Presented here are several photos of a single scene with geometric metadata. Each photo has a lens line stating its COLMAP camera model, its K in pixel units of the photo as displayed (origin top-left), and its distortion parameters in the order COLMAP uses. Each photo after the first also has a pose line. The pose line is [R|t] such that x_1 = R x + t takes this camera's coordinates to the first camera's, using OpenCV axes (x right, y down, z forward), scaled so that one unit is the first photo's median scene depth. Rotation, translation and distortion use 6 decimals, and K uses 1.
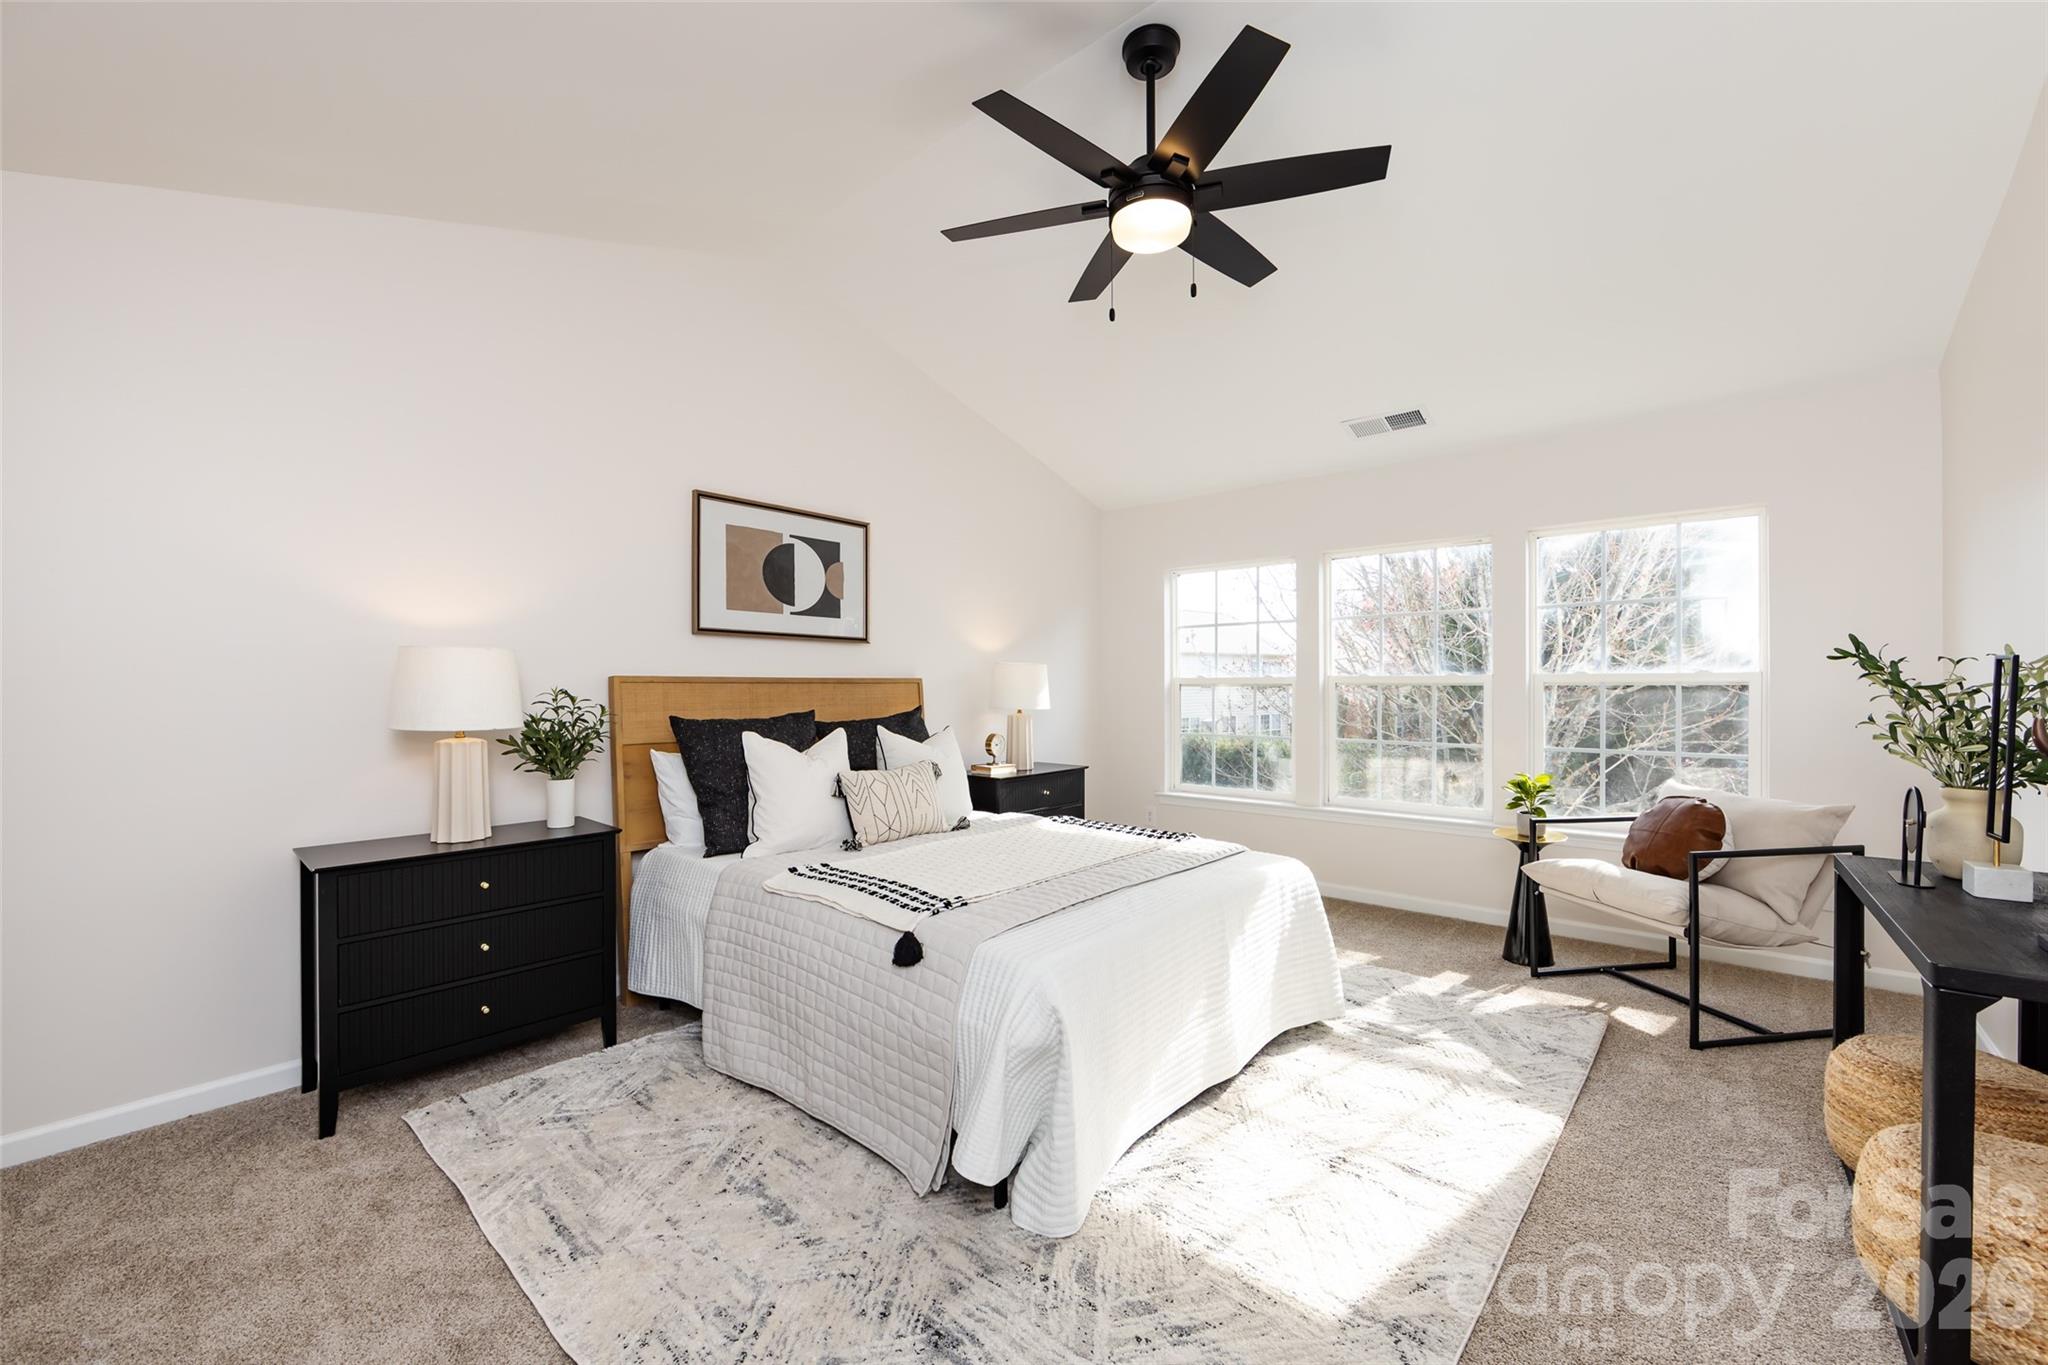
lens RADIAL K [[822.3, 0, 1028.2], [0, 822.3, 684.1], [0, 0, 1]] dist [-0.000182, 0.000479]
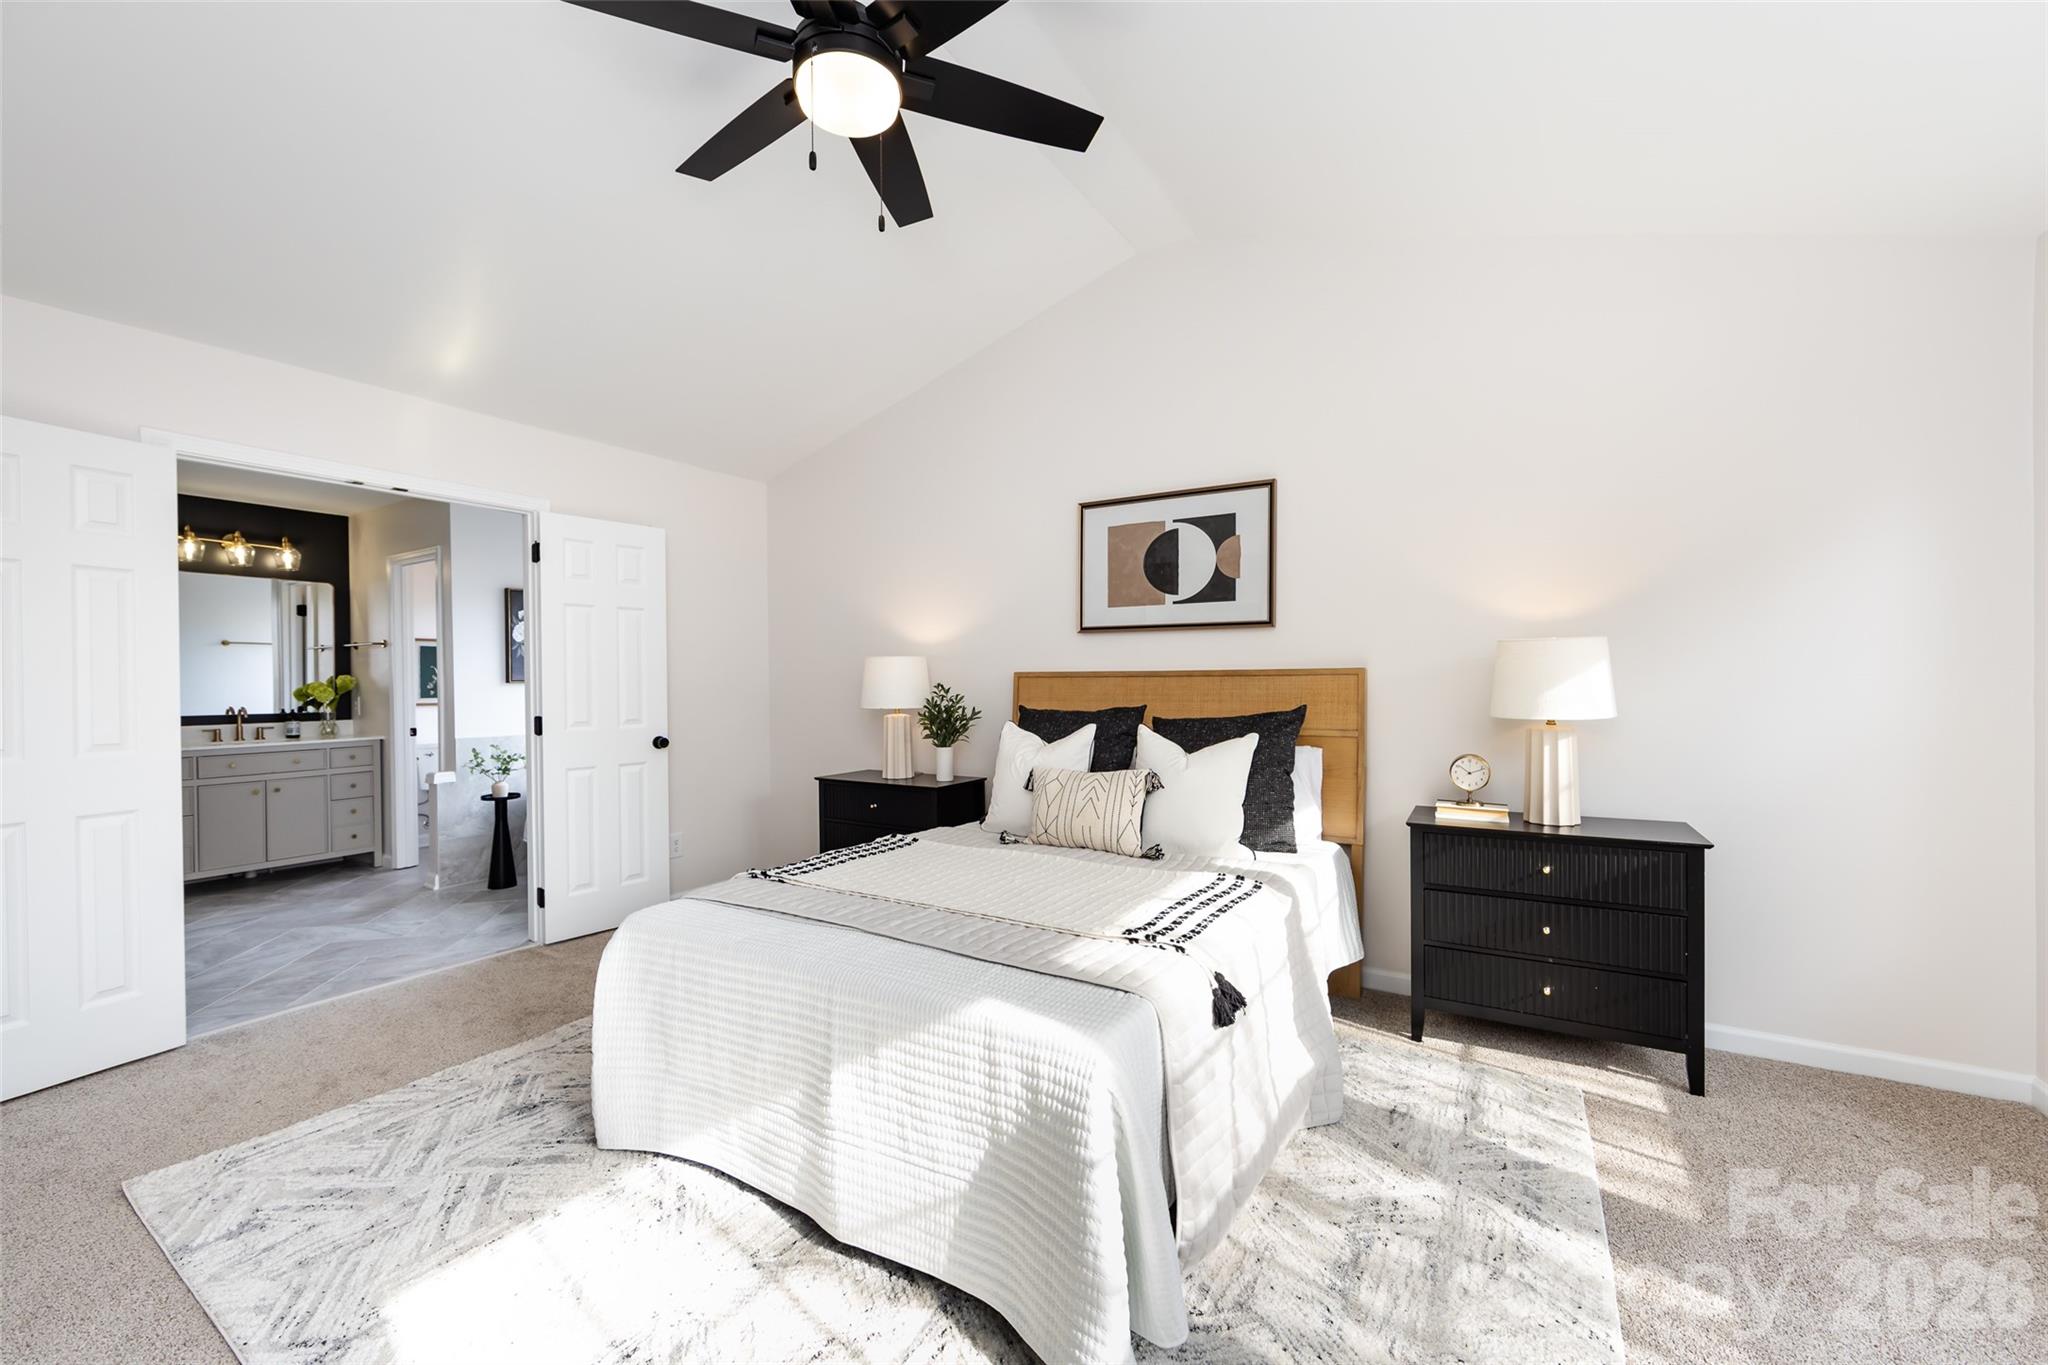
lens RADIAL K [[822.3, 0, 1029.4], [0, 822.3, 687.7], [0, 0, 1]] dist [-0.000182, 0.000479]
pose [[0.147120, 0.016241, -0.988985, 0.660086], [0.012157, 0.999760, 0.018226, -0.007469], [0.989044, -0.014705, 0.146887, 0.727112]]
